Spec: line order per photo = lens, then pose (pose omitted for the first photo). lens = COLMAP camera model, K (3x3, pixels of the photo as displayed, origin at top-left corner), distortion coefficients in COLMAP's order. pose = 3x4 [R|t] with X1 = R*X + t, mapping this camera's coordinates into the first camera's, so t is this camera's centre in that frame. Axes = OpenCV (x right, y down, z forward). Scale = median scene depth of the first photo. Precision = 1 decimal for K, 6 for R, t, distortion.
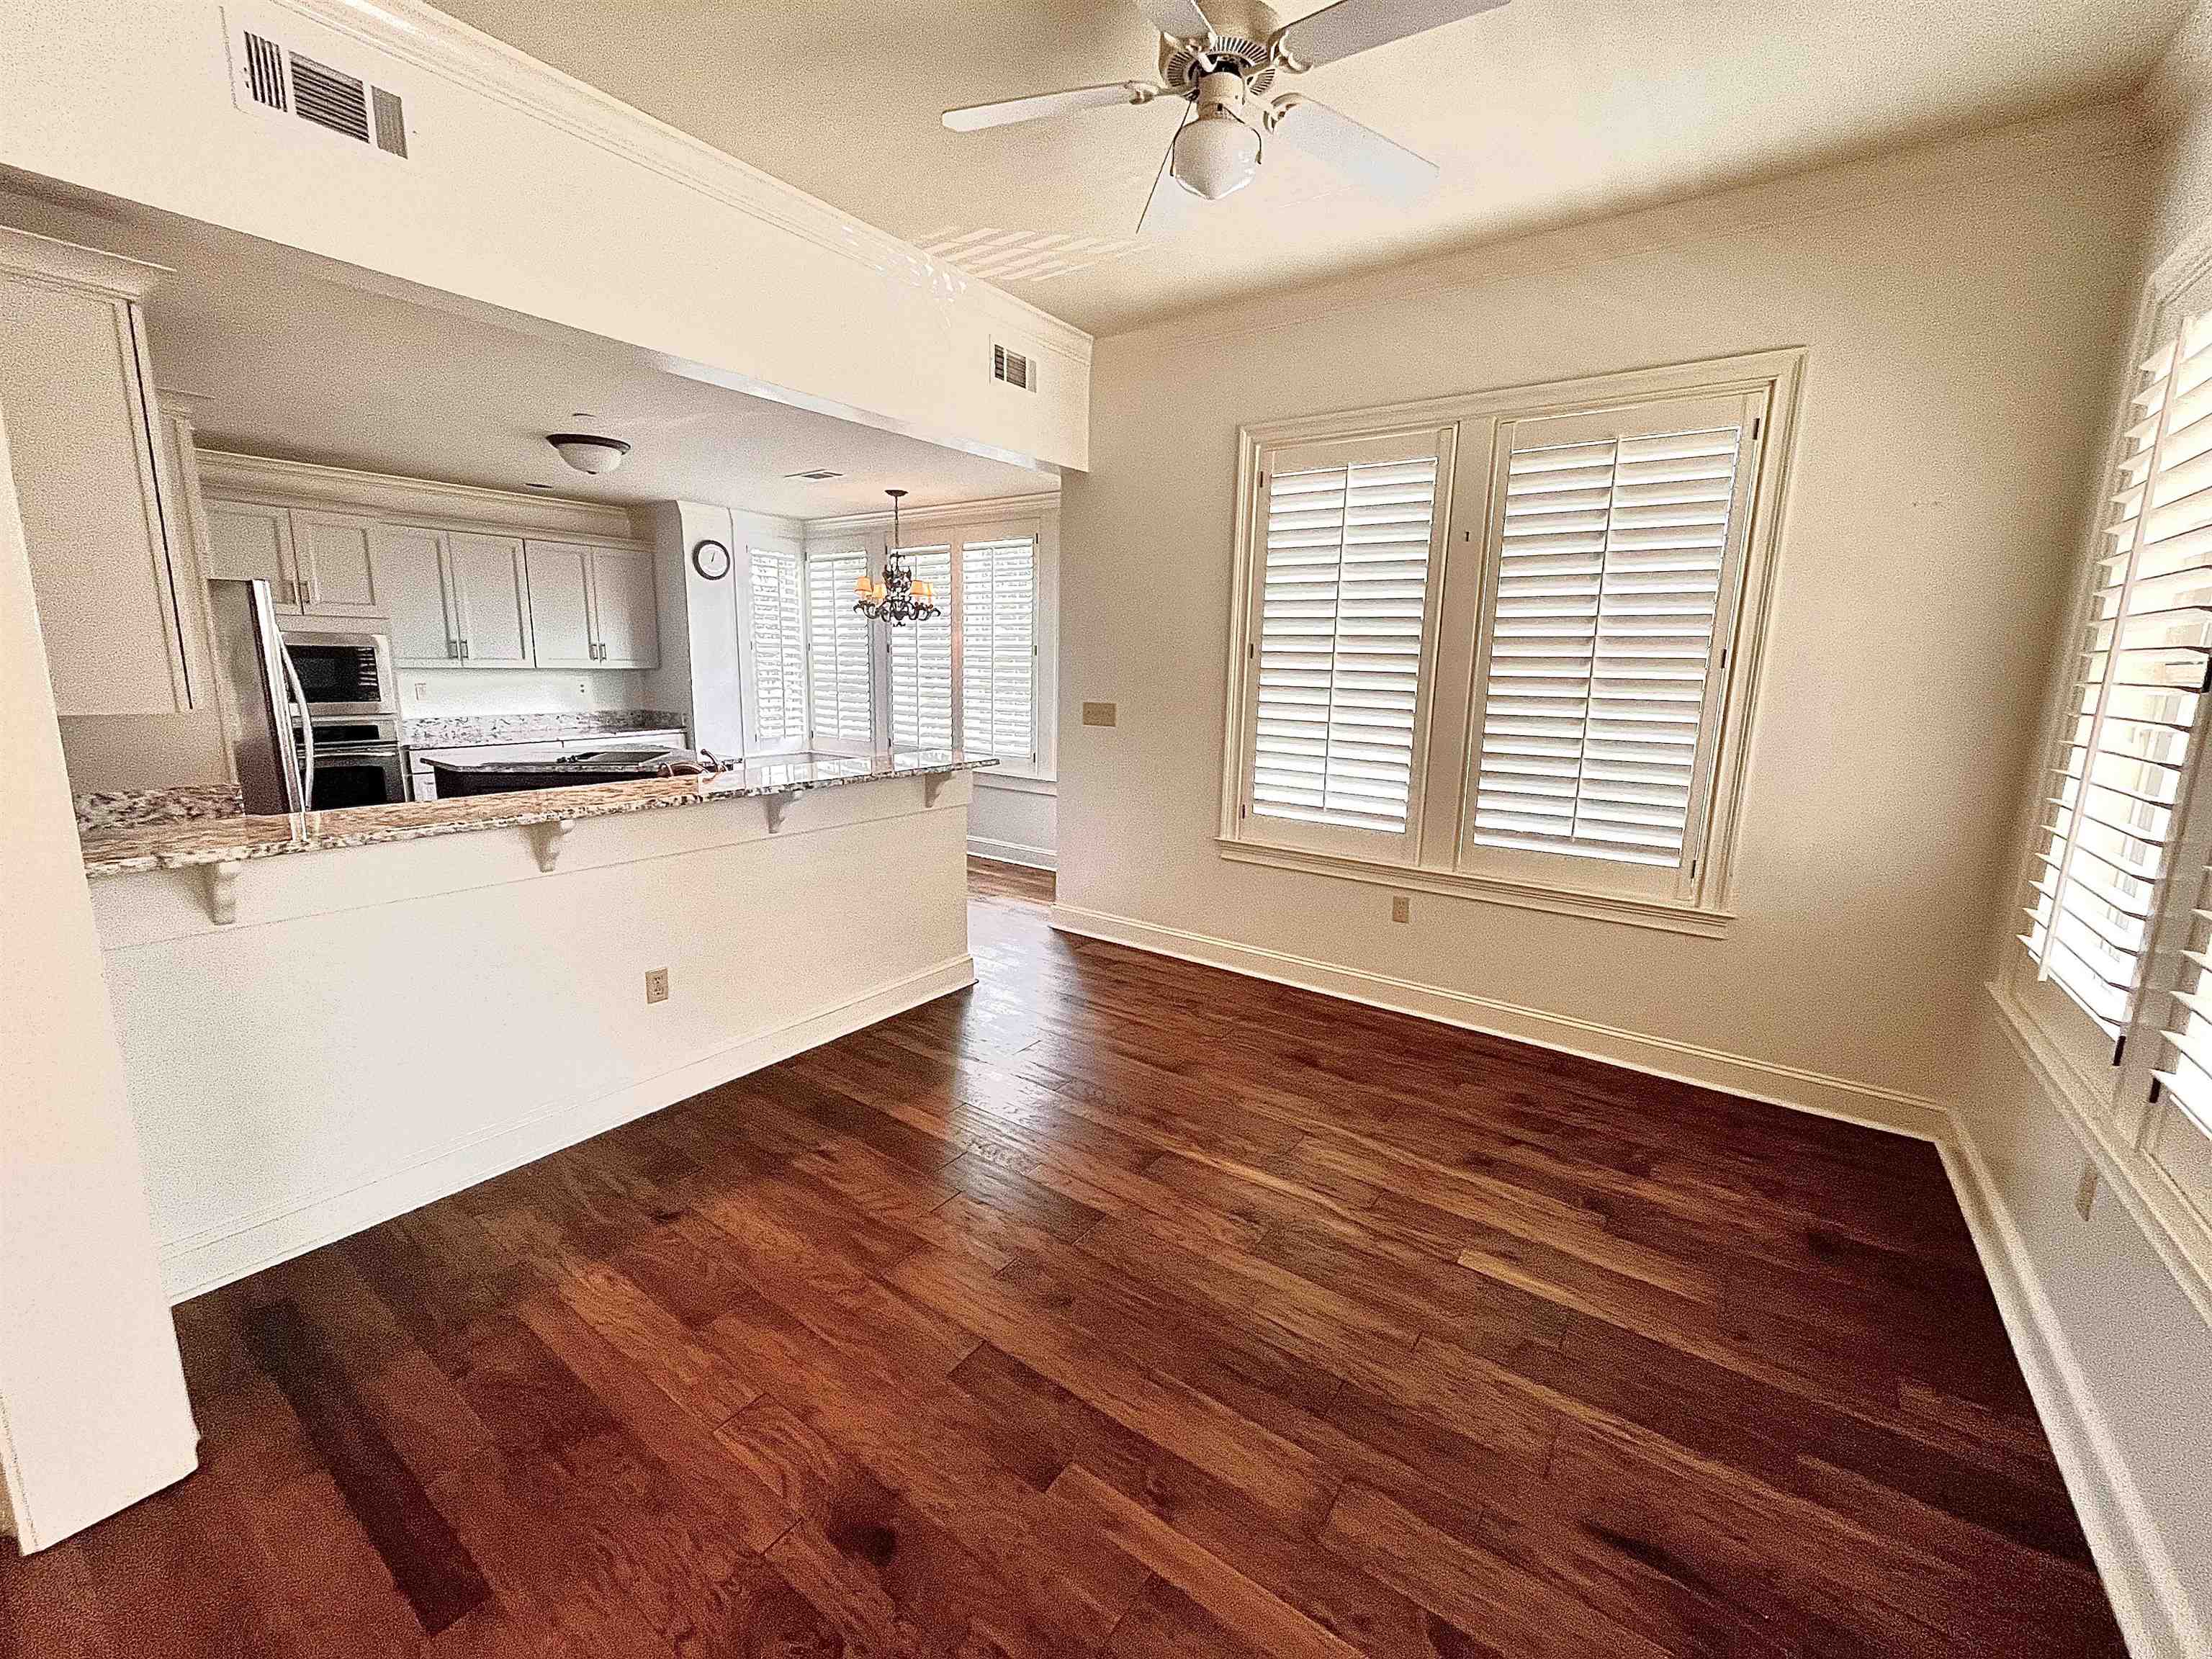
lens RADIAL K [[892.5, 0, 1104.9], [0, 892.5, 826.5], [0, 0, 1]] dist [-0.002239, 0.000132]
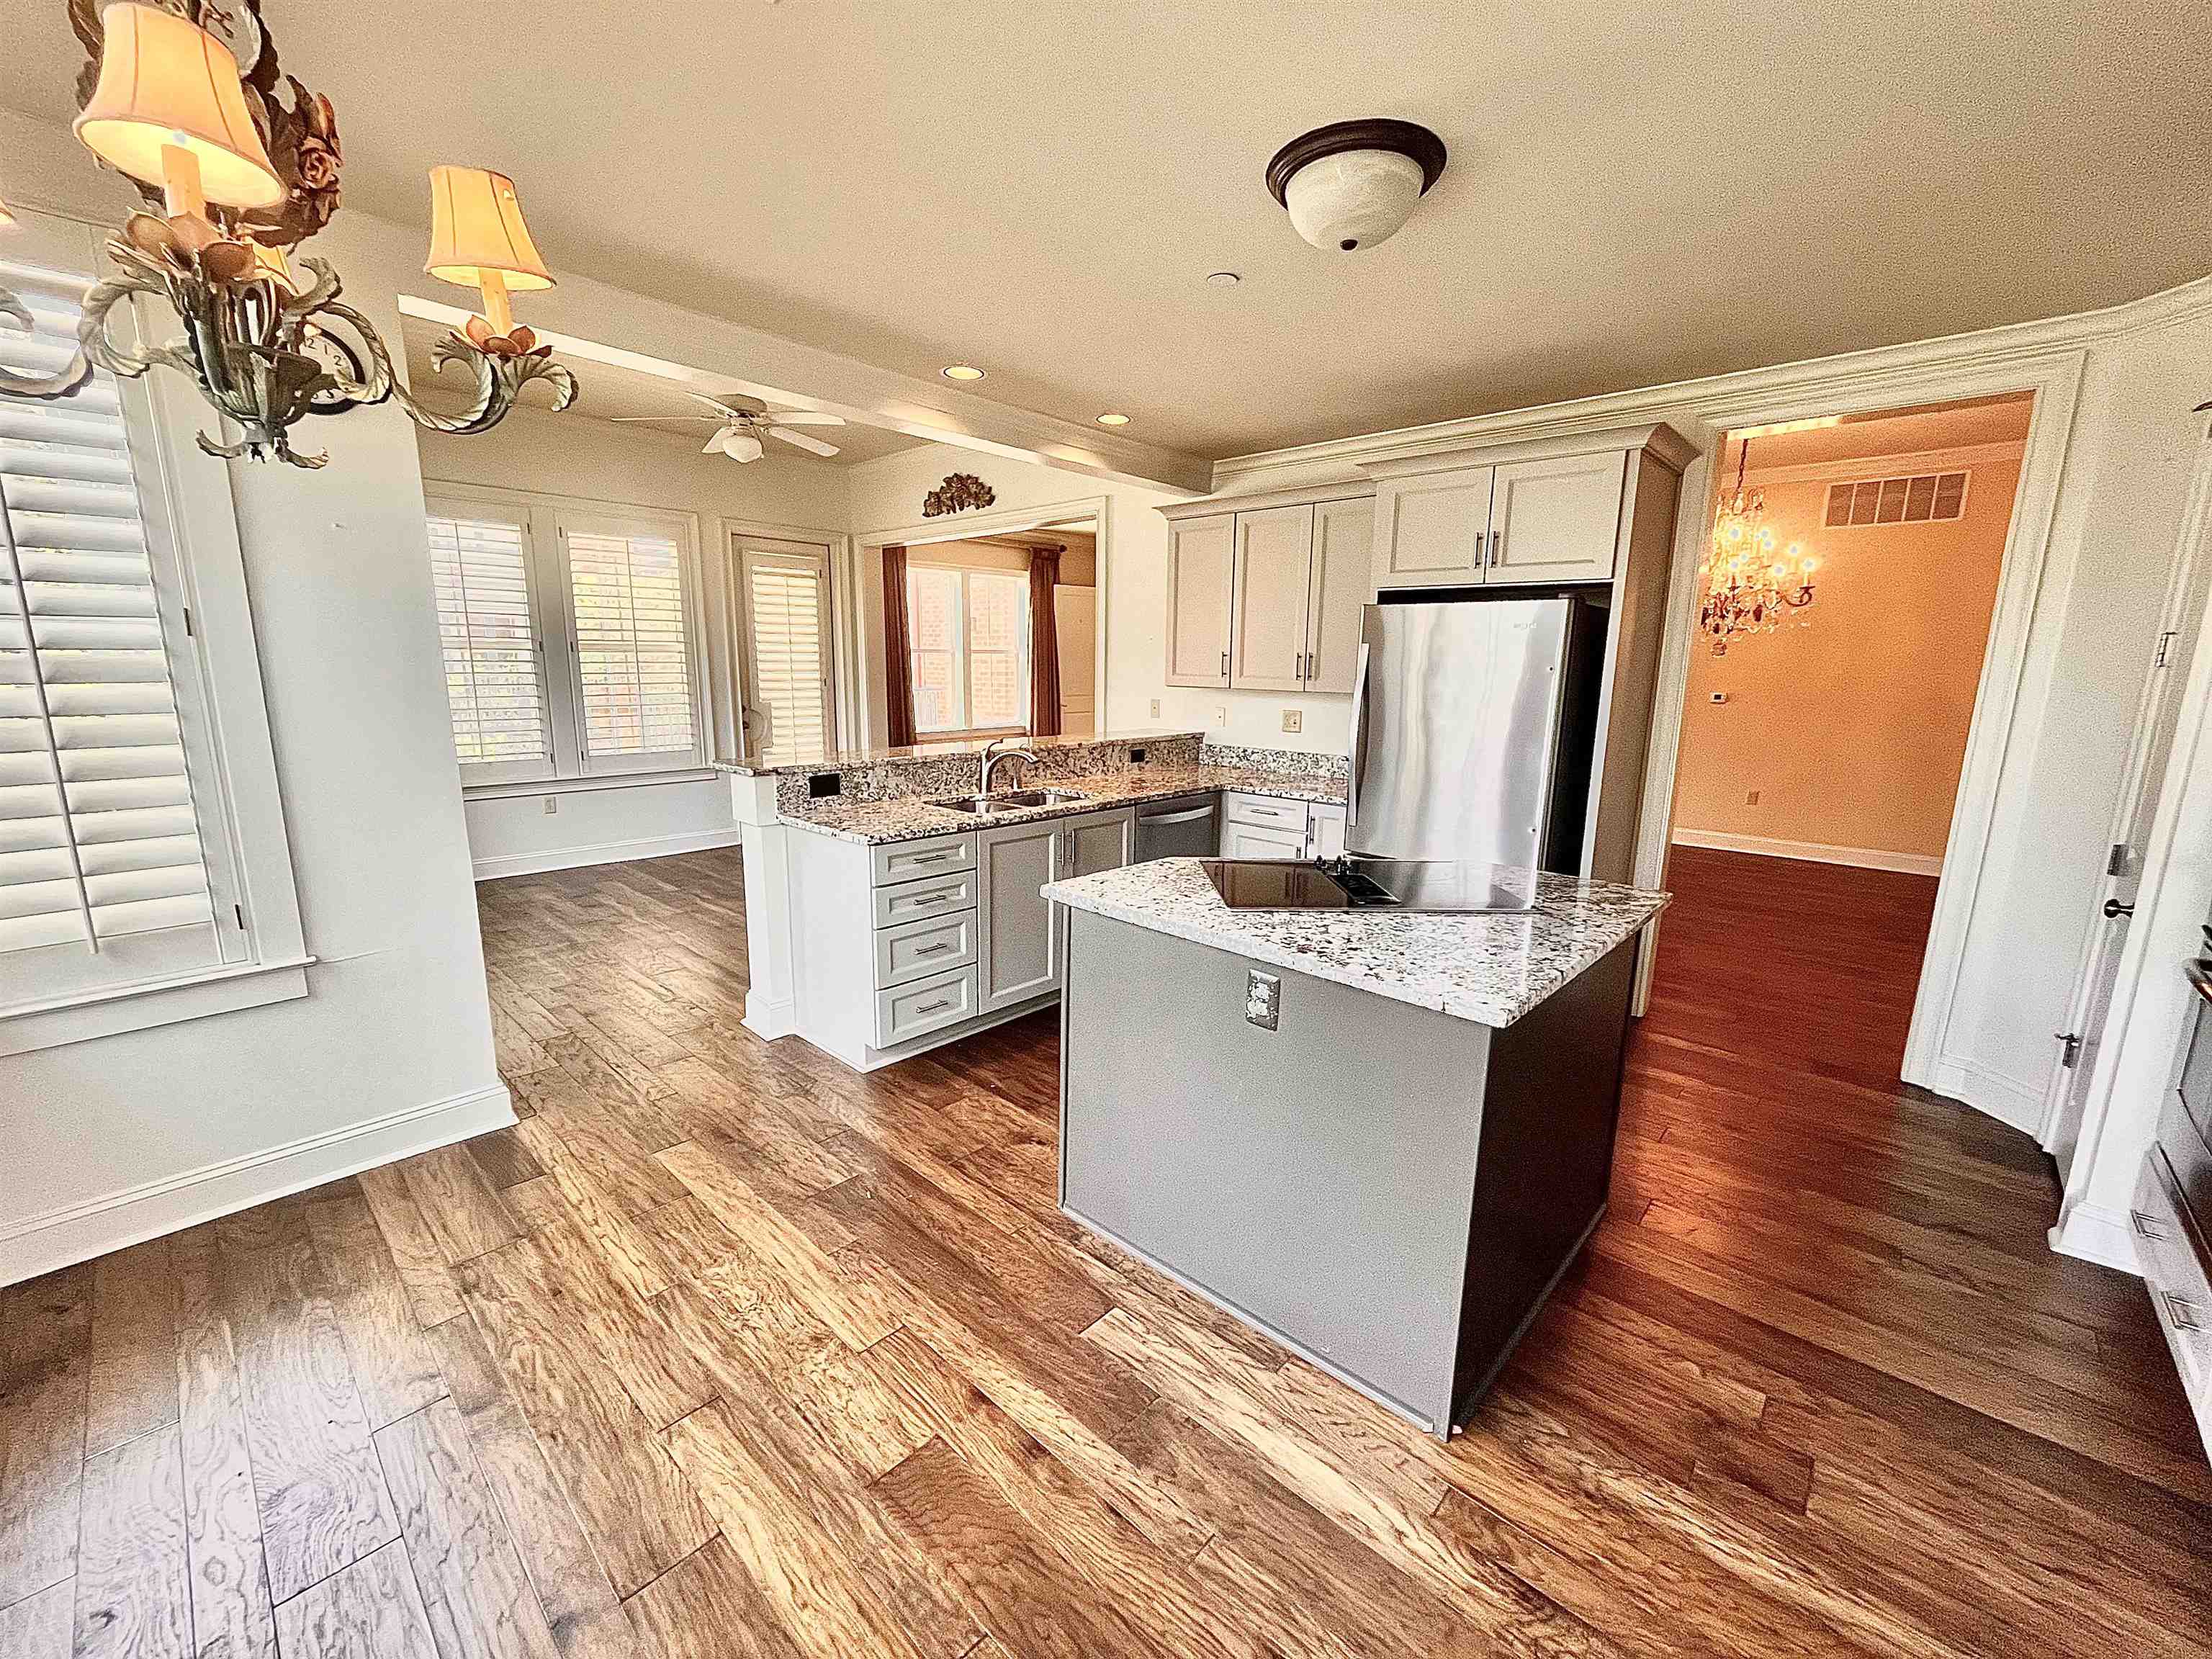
lens RADIAL K [[892.5, 0, 1103.8], [0, 892.5, 829.5], [0, 0, 1]] dist [-0.002239, 0.000132]
pose [[-0.990771, -0.054919, 0.123919, -0.610014], [-0.005108, 0.928718, 0.370751, -0.338379], [-0.135447, 0.366696, -0.920428, 1.742737]]
